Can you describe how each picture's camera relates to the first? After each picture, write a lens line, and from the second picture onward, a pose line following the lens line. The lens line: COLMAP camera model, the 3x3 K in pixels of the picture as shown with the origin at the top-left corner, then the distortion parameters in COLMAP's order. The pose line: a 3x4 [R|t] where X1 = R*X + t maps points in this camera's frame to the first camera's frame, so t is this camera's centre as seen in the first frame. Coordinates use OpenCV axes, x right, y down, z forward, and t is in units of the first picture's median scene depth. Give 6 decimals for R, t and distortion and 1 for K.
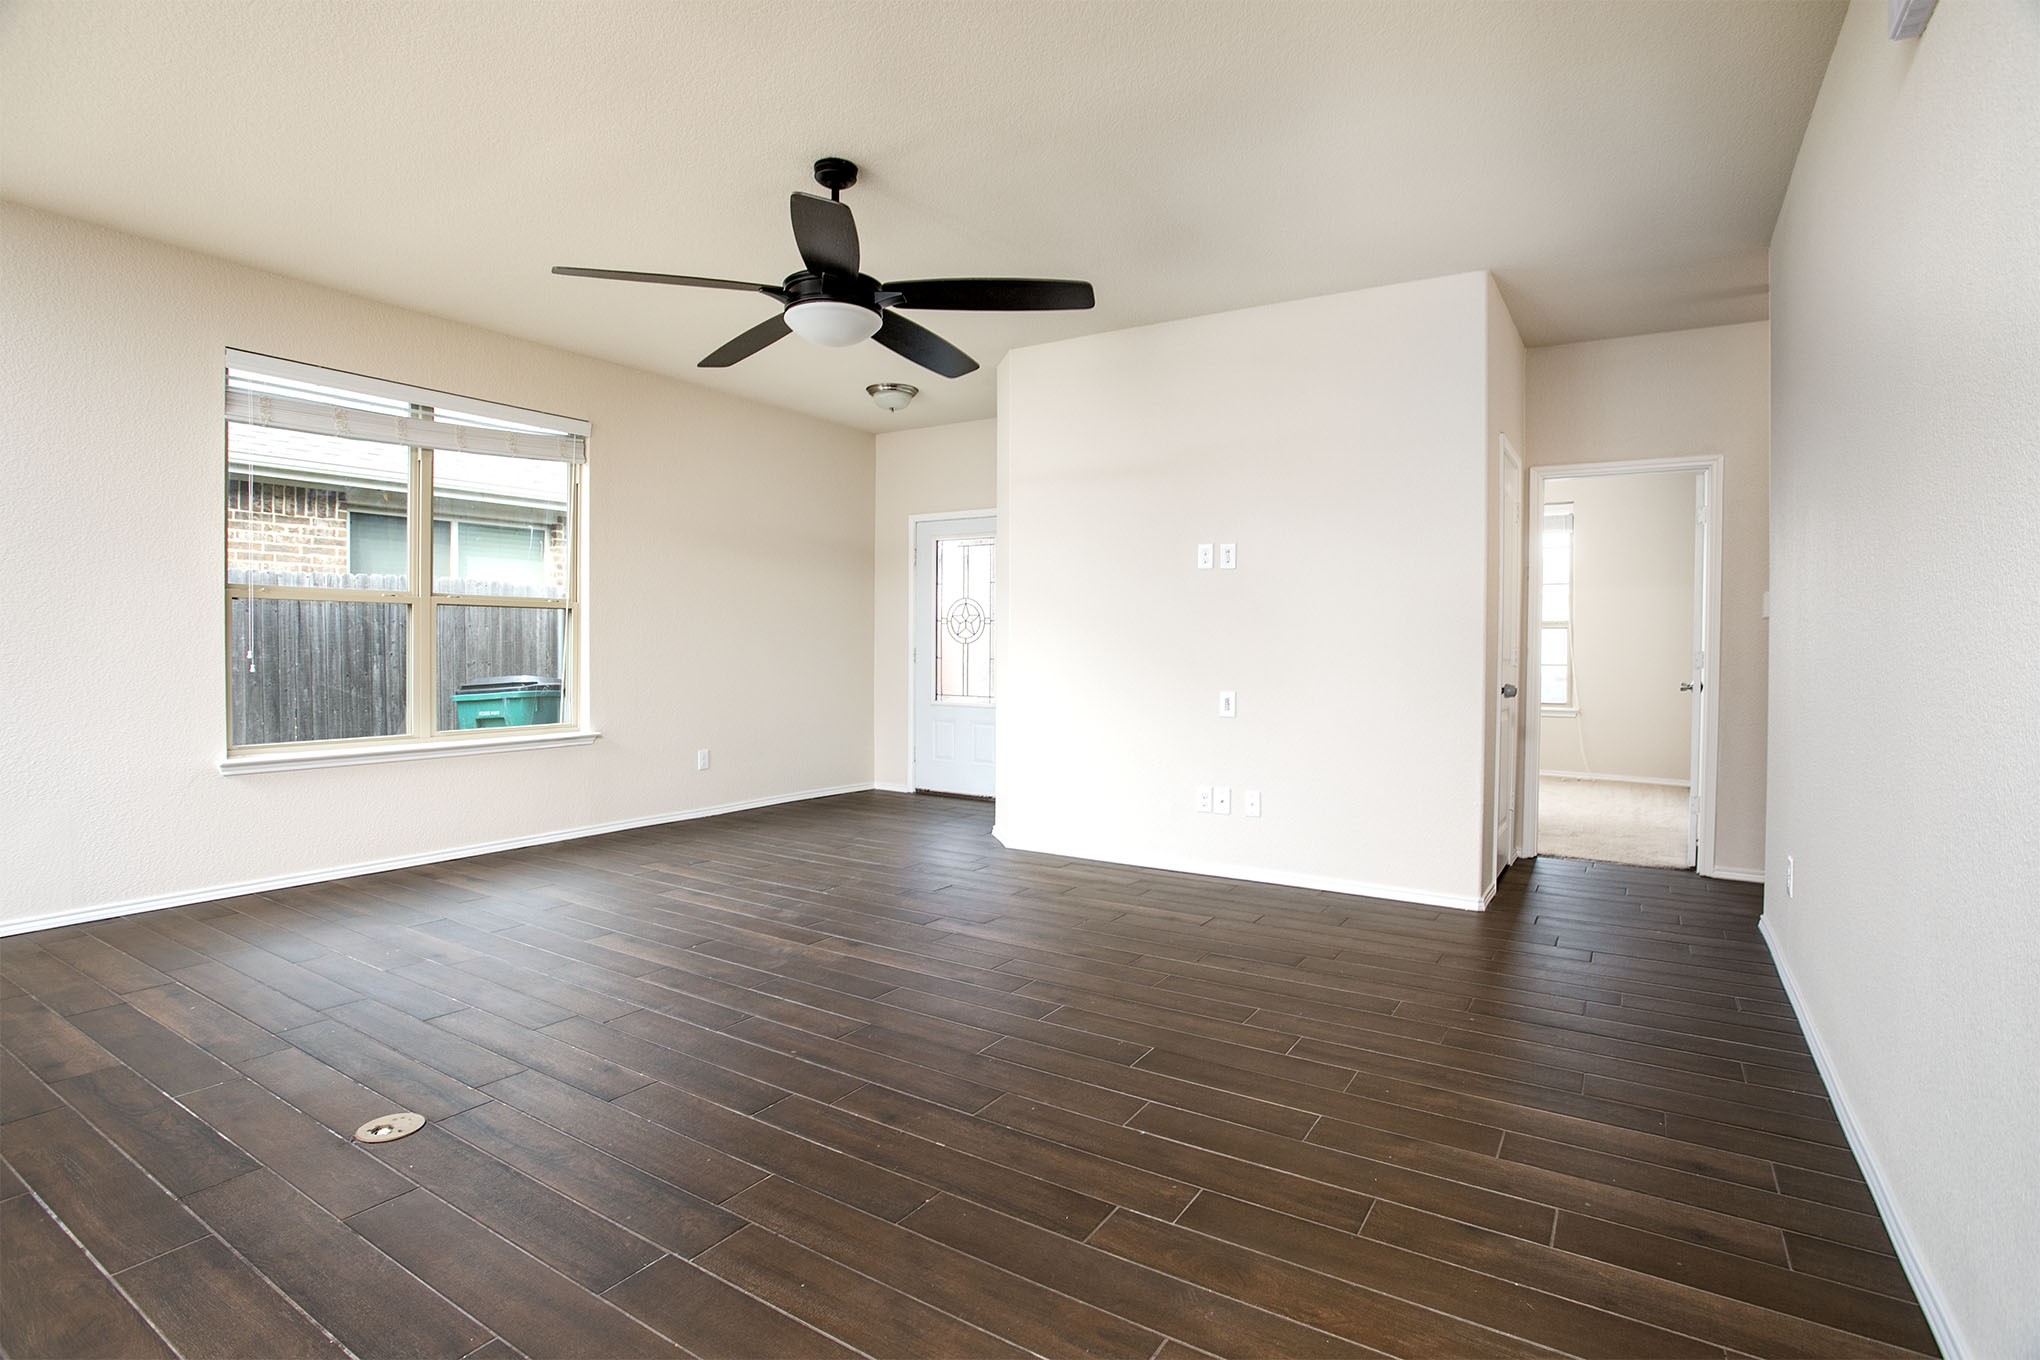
lens RADIAL K [[986.5, 0, 1028.9], [0, 986.5, 669.4], [0, 0, 1]] dist [-0.003325, -0.000067]
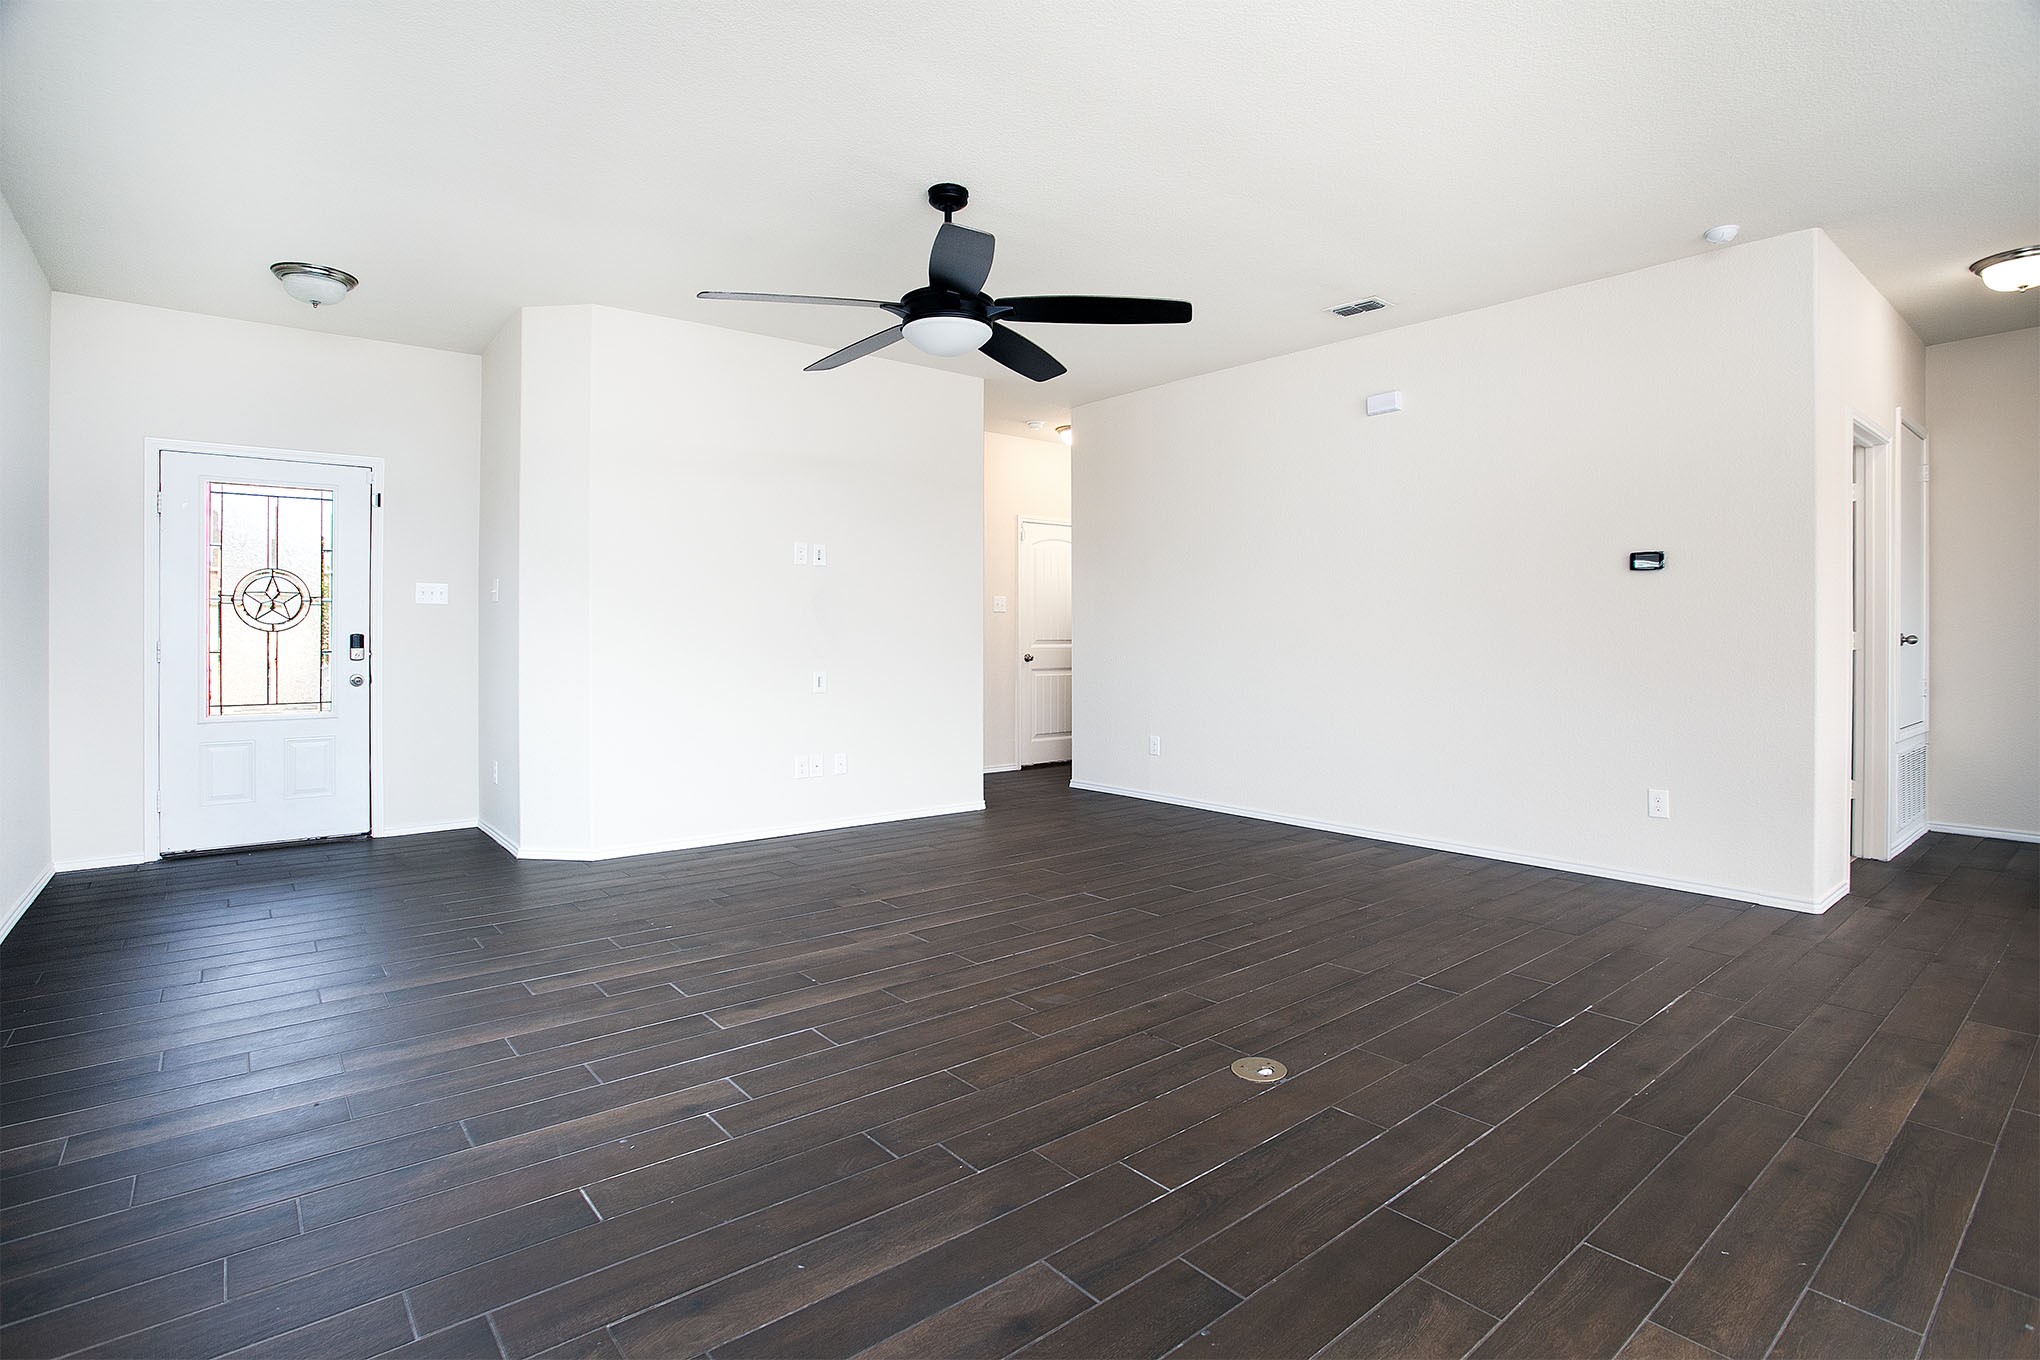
lens RADIAL K [[955.5, 0, 1014.1], [0, 955.5, 641.5], [0, 0, 1]] dist [-0.048374, -0.000030]
pose [[0.313830, -0.012088, 0.949402, -1.053673], [0.026242, 0.999647, 0.004054, -0.015731], [-0.949116, 0.023642, 0.314037, 0.556935]]
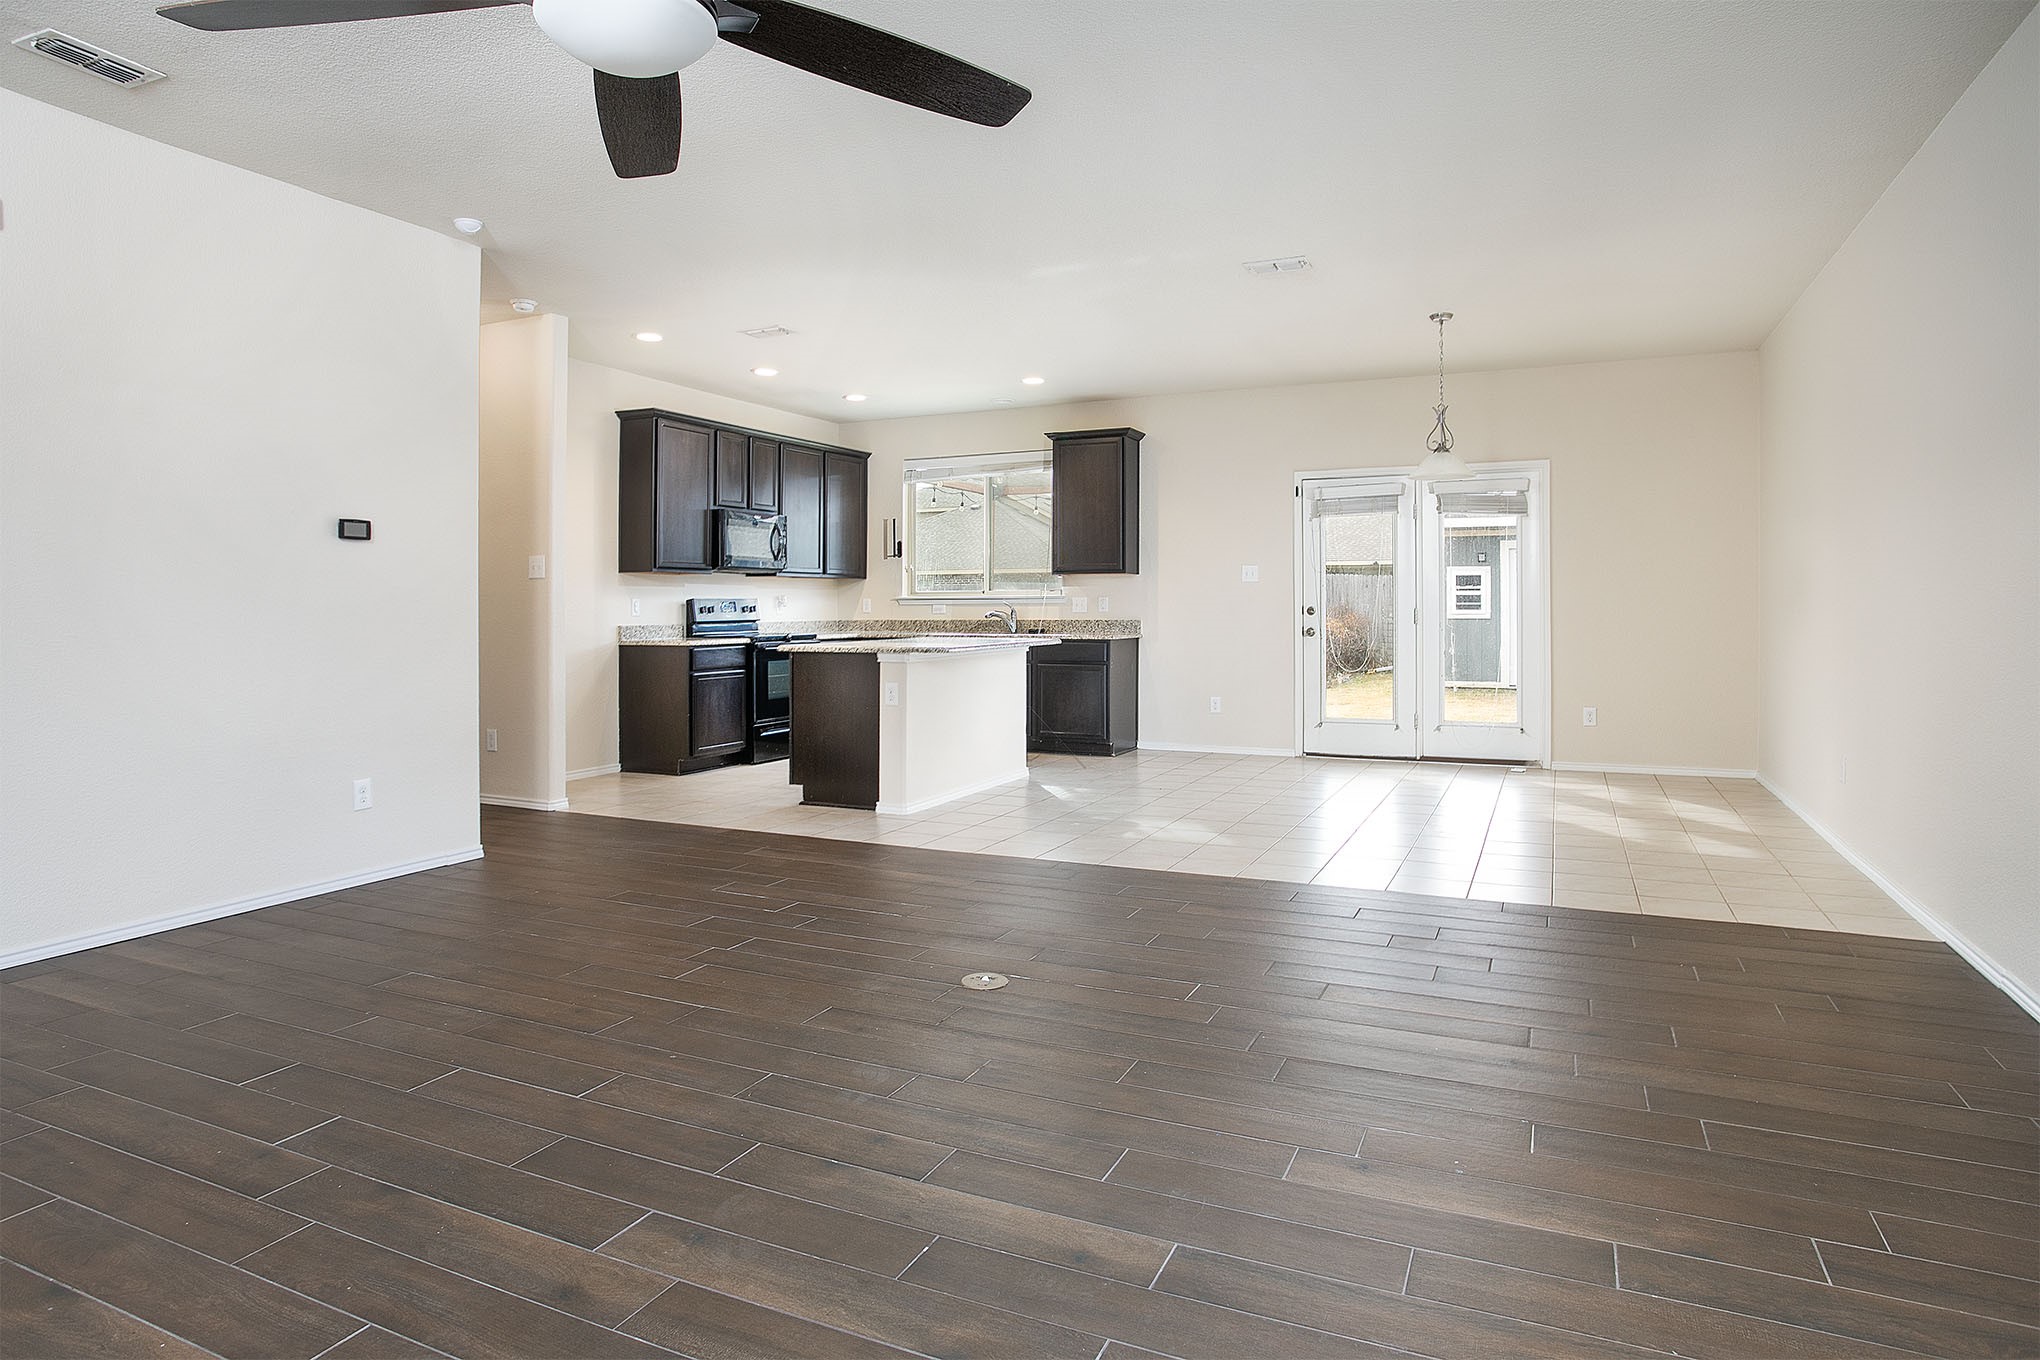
lens RADIAL K [[1152.0, 0, 1021.2], [0, 1152.0, 595.4], [0, 0, 1]] dist [-0.001560, -0.000963]
pose [[-0.993171, -0.003374, -0.116623, -0.316109], [-0.005321, 0.999851, 0.016391, -0.040361], [0.116550, 0.016900, -0.993041, 1.523926]]
